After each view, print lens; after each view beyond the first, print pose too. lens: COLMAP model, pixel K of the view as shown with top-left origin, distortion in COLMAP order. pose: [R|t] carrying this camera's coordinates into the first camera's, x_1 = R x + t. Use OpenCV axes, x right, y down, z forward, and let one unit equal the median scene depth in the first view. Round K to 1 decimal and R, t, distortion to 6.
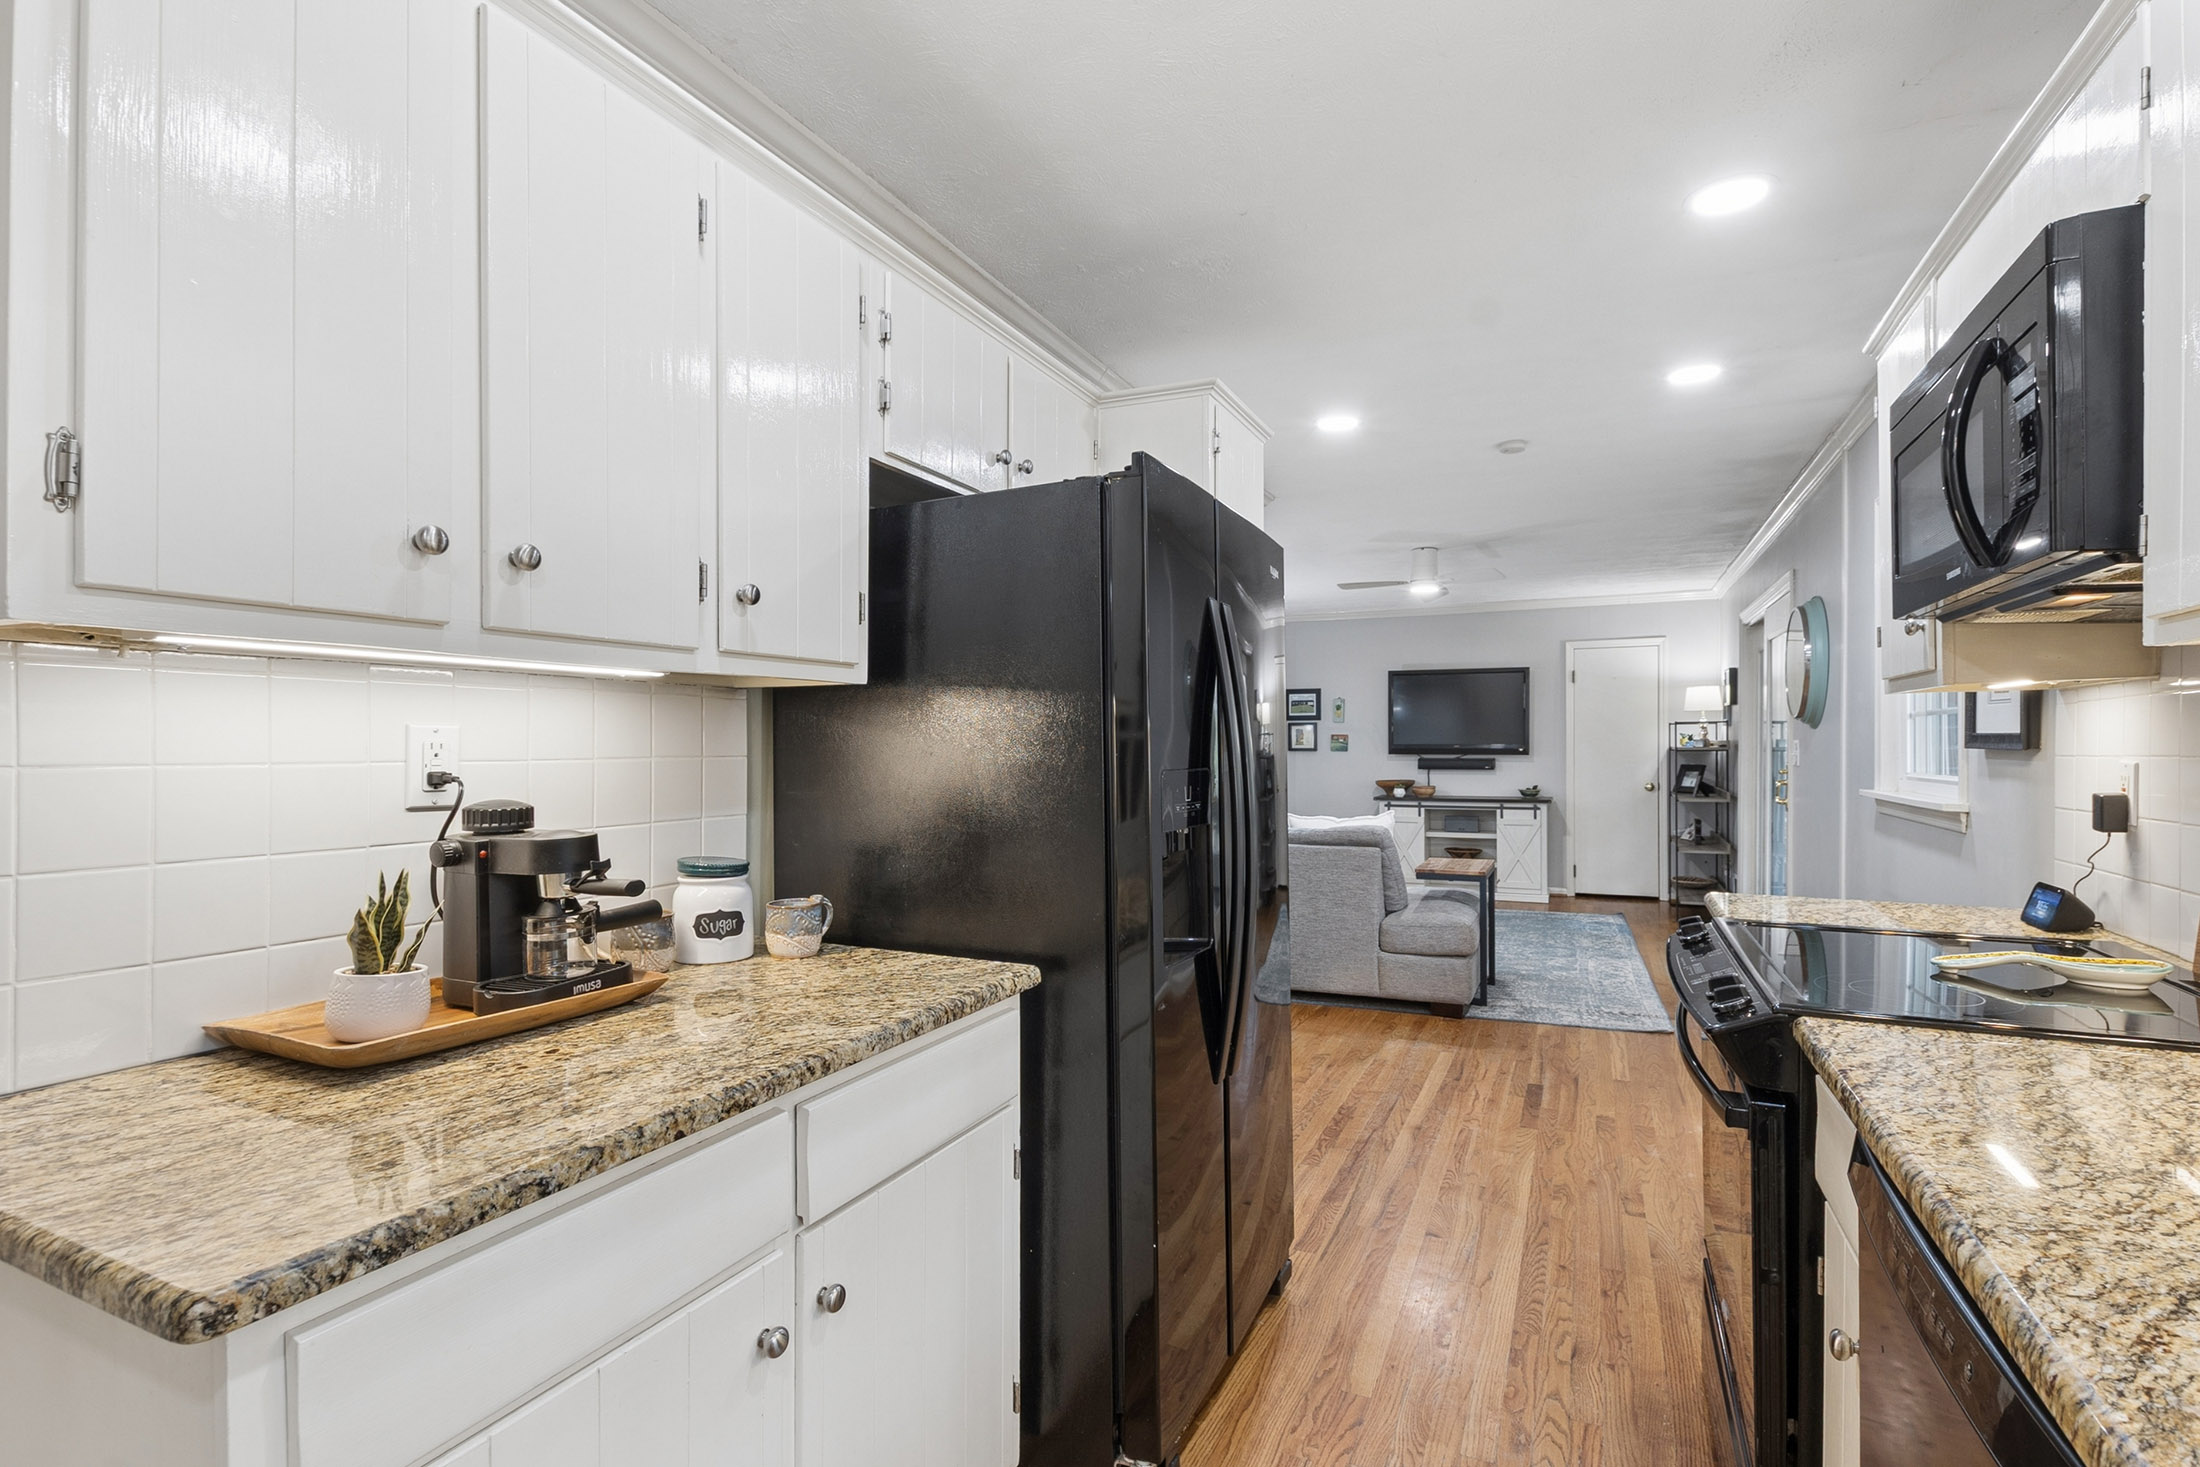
lens RADIAL K [[1034.7, 0, 1127.3], [0, 1034.7, 744.0], [0, 0, 1]] dist [0.015506, -0.007293]
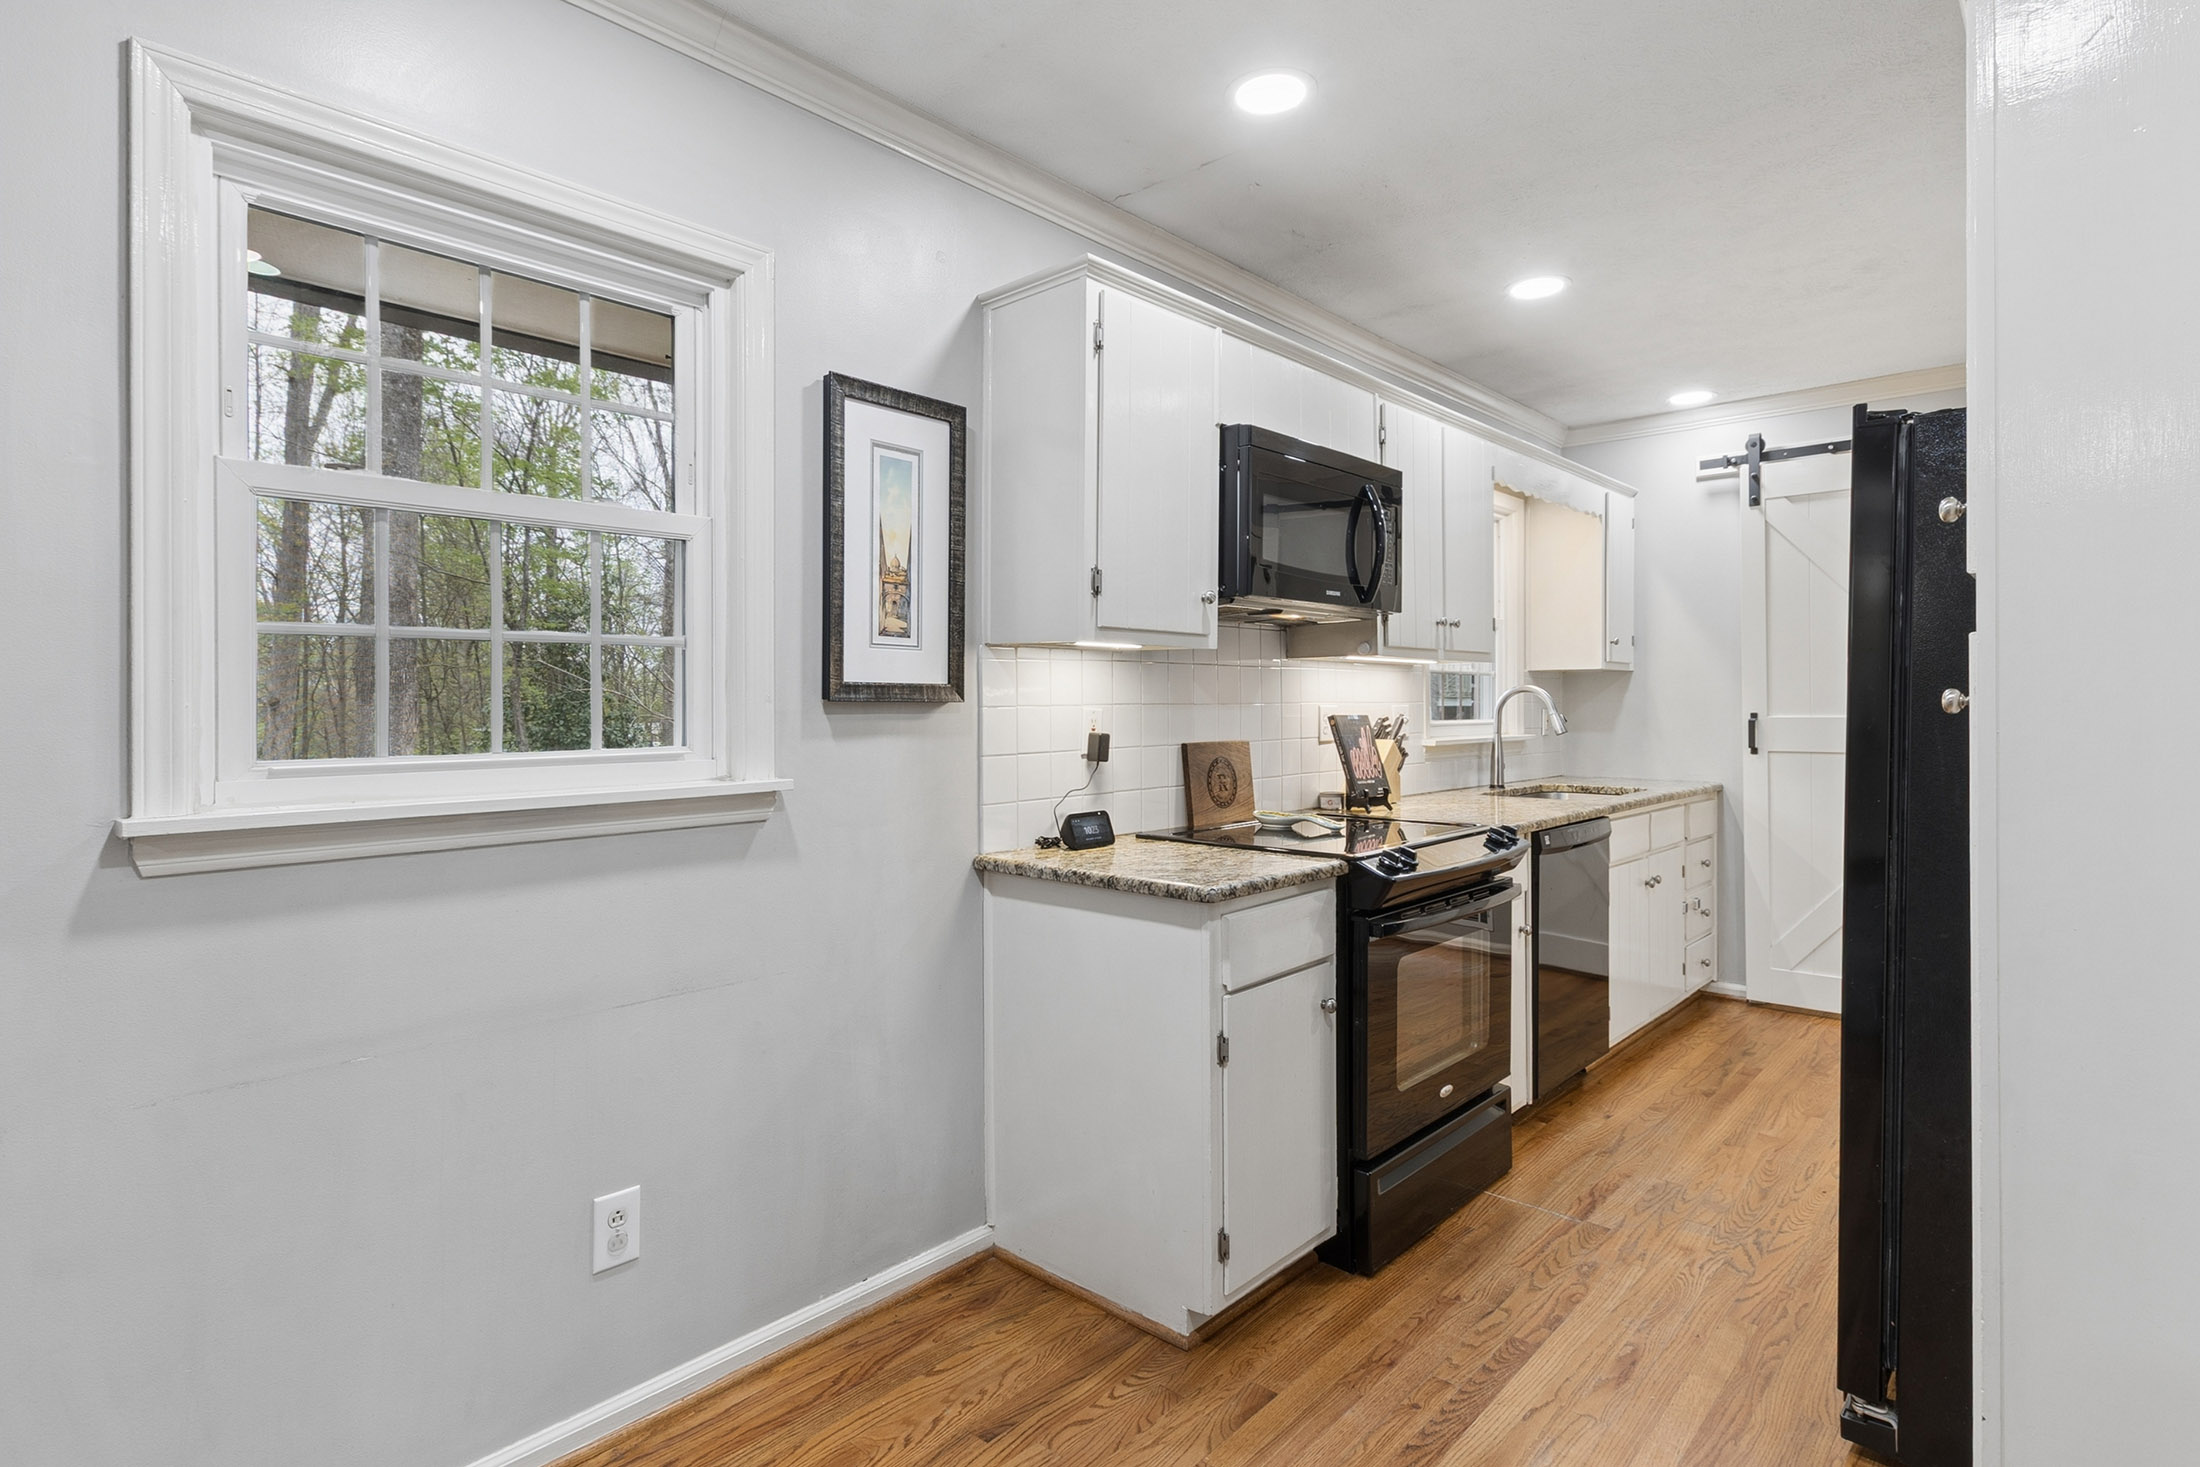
lens RADIAL K [[1109.4, 0, 1060.9], [0, 1109.4, 707.7], [0, 0, 1]] dist [-0.003634, 0.002331]
pose [[-0.943441, 0.002015, 0.331535, 0.128115], [0.004199, 0.999974, 0.005870, 0.001723], [-0.331514, 0.006930, -0.943425, 0.582704]]
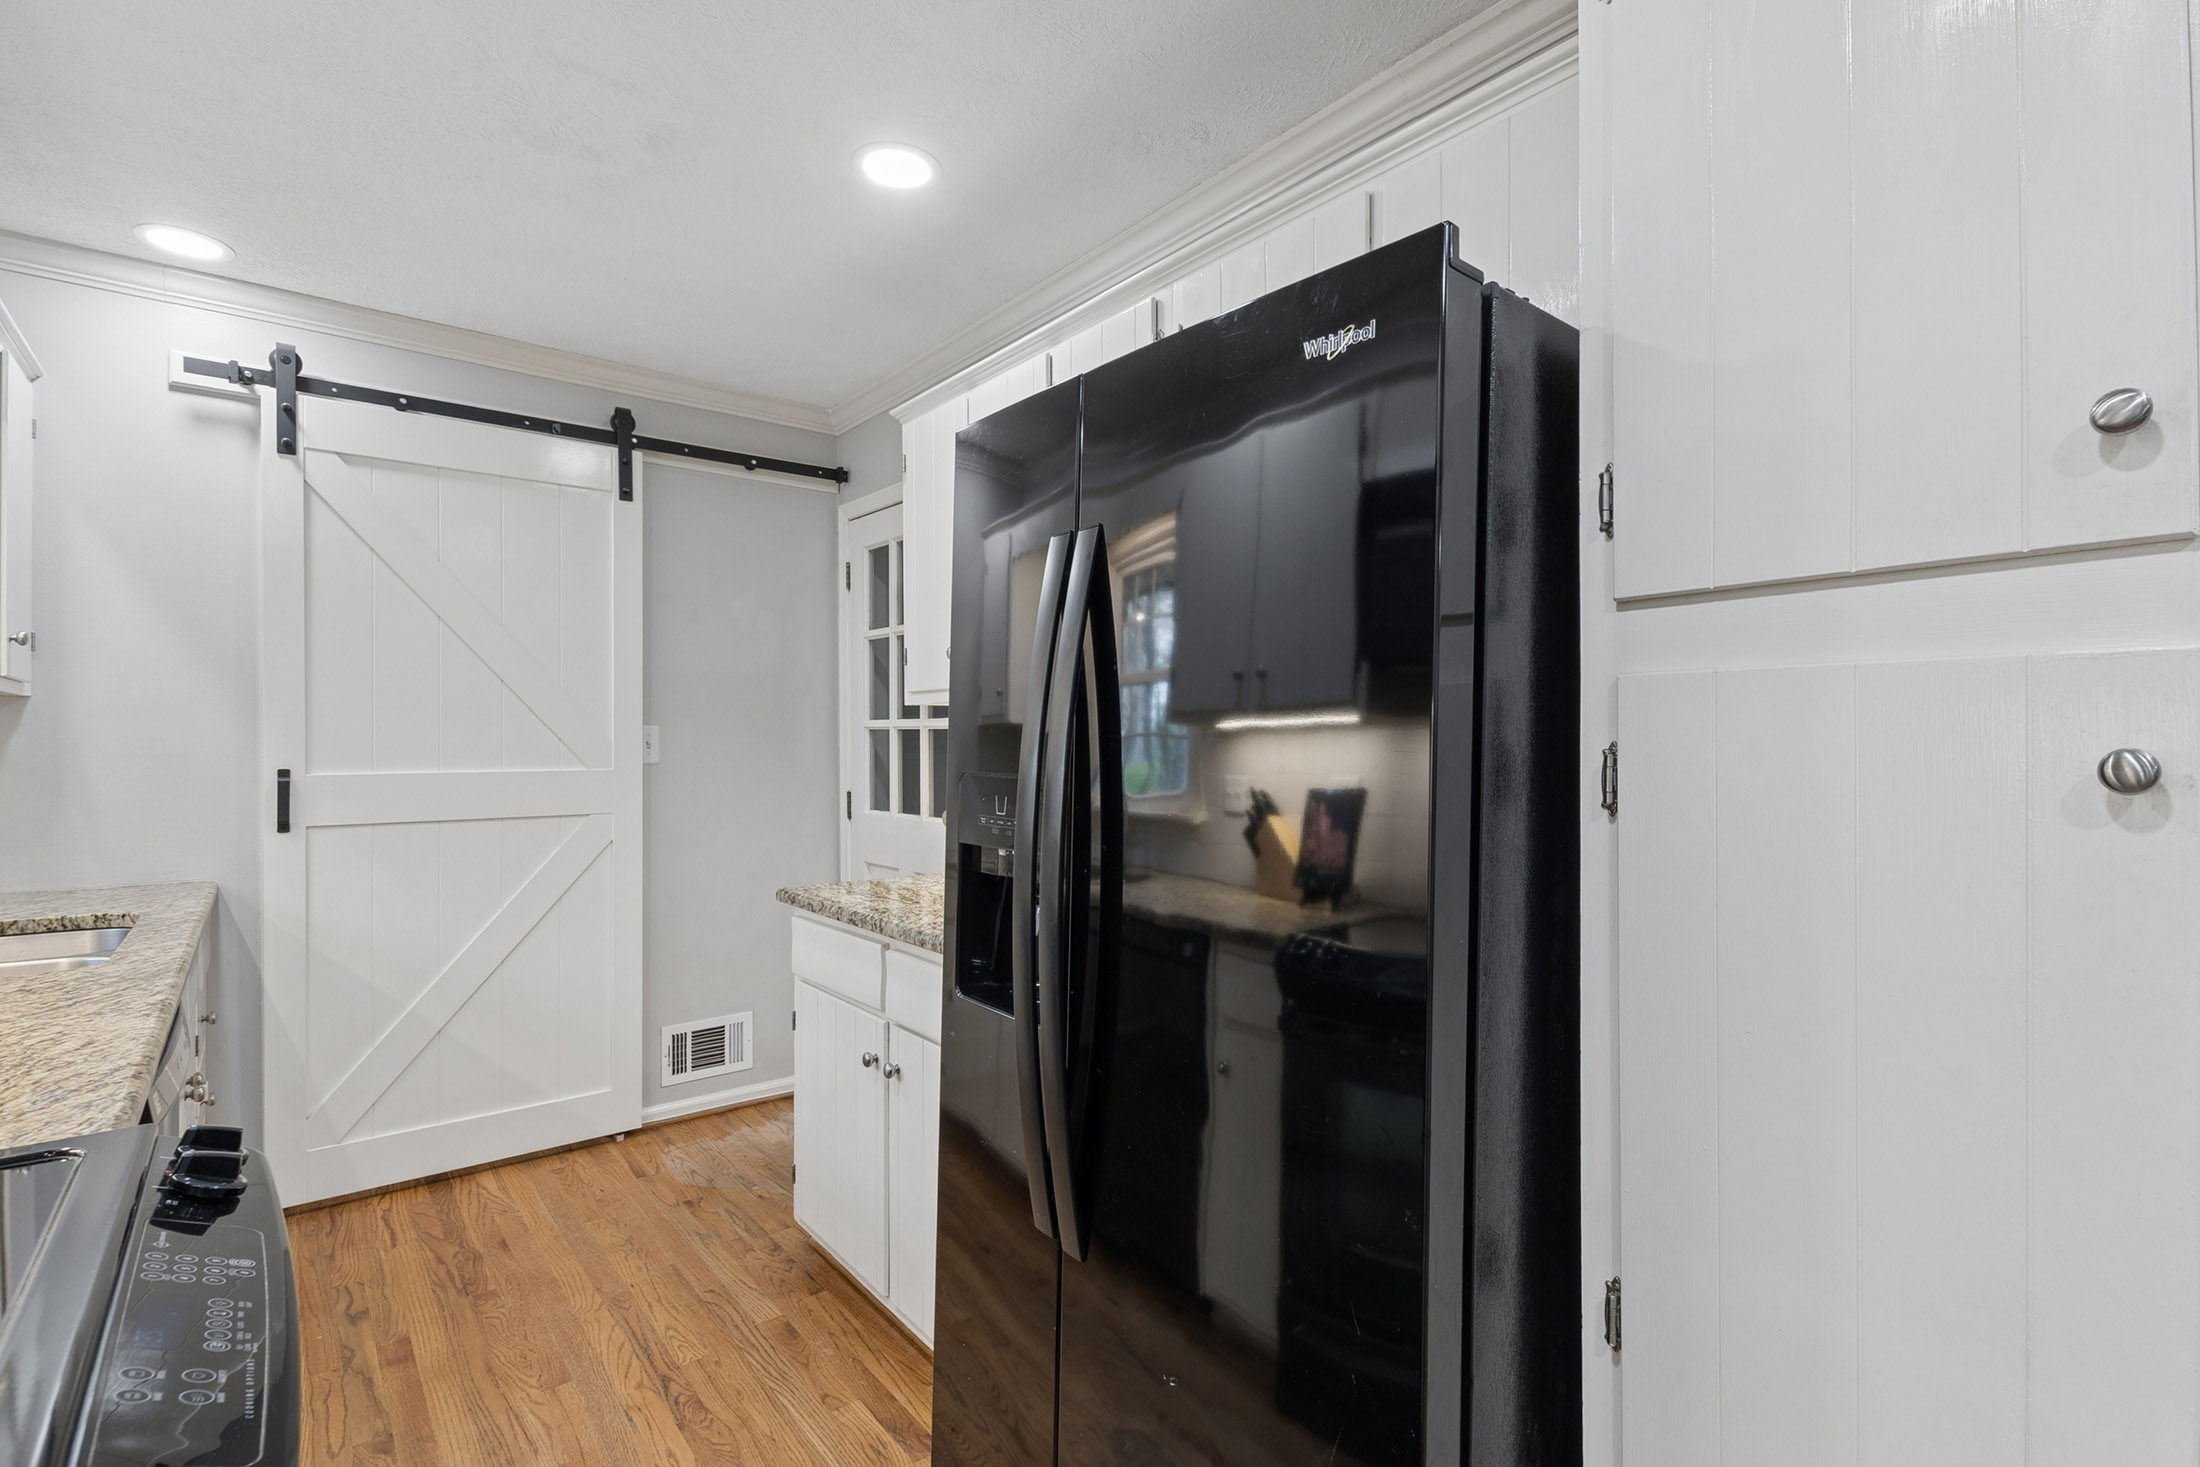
lens RADIAL K [[1034.7, 0, 1125.7], [0, 1034.7, 741.1], [0, 0, 1]] dist [0.015506, -0.007293]
pose [[-0.443757, -0.002828, -0.896143, 0.169959], [-0.002931, 0.999994, -0.001705, -0.000511], [0.896143, 0.001870, -0.443762, 0.333712]]
